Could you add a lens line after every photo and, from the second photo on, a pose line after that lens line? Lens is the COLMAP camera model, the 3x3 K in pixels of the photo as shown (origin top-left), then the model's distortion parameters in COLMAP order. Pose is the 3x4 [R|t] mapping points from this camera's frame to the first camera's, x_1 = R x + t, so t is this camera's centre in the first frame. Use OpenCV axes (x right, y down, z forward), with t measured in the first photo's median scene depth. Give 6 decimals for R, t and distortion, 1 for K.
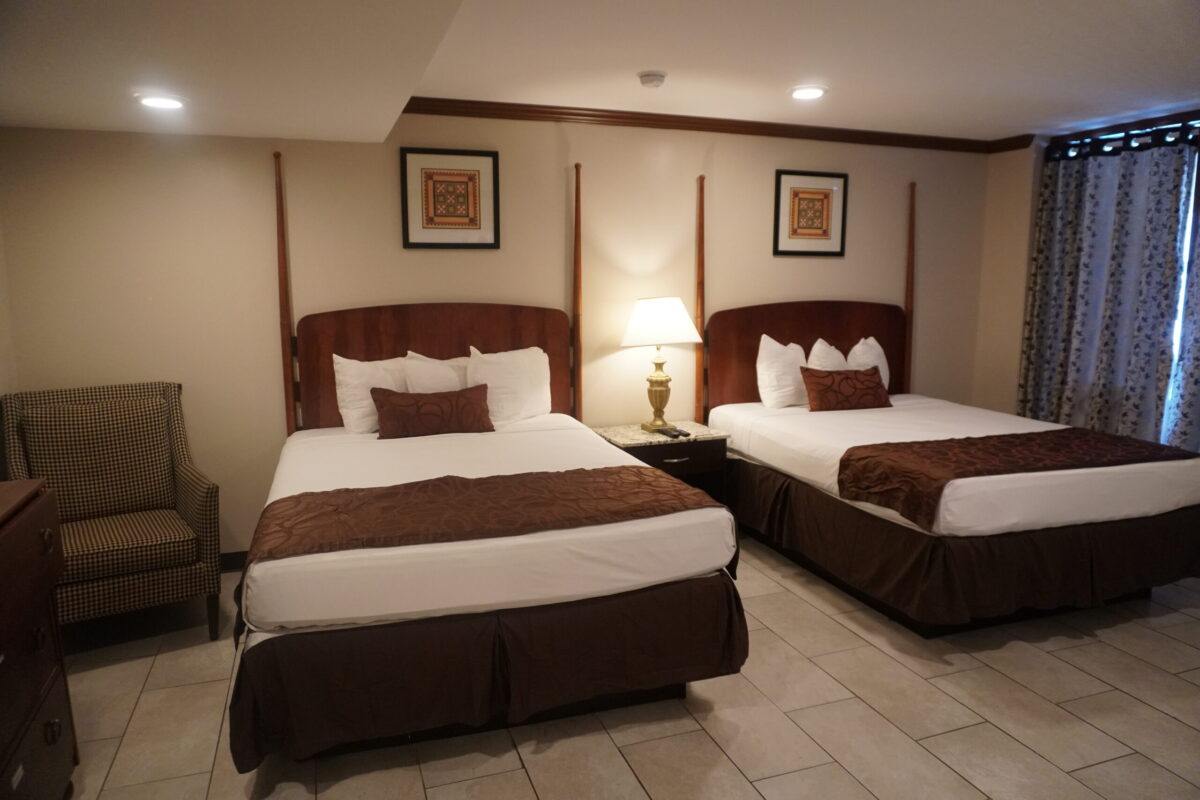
lens RADIAL K [[802.3, 0, 603.1], [0, 802.3, 398.2], [0, 0, 1]] dist [-0.040383, 0.008994]
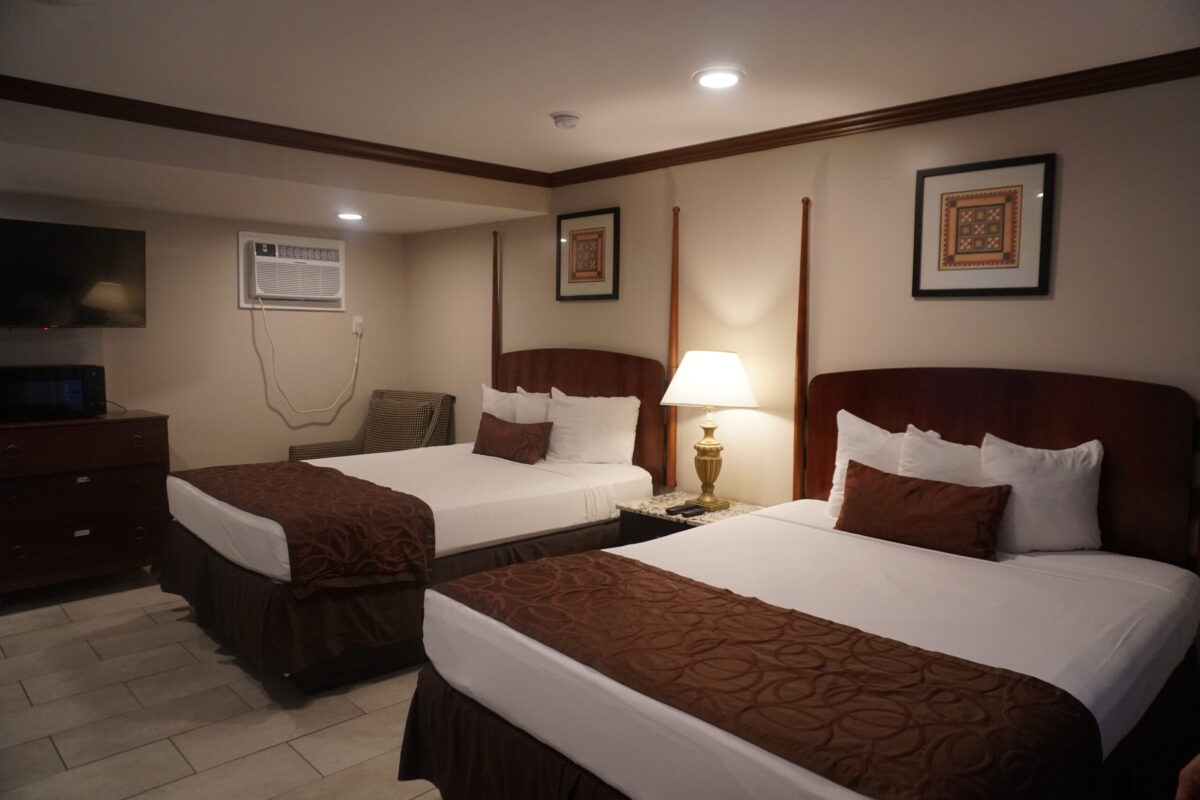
lens RADIAL K [[802.3, 0, 606.0], [0, 802.3, 397.3], [0, 0, 1]] dist [-0.040383, 0.008994]
pose [[0.407973, 0.095307, -0.908006, 0.790831], [-0.126409, 0.990854, 0.047207, -0.101639], [0.904201, 0.095521, 0.416289, 0.535028]]
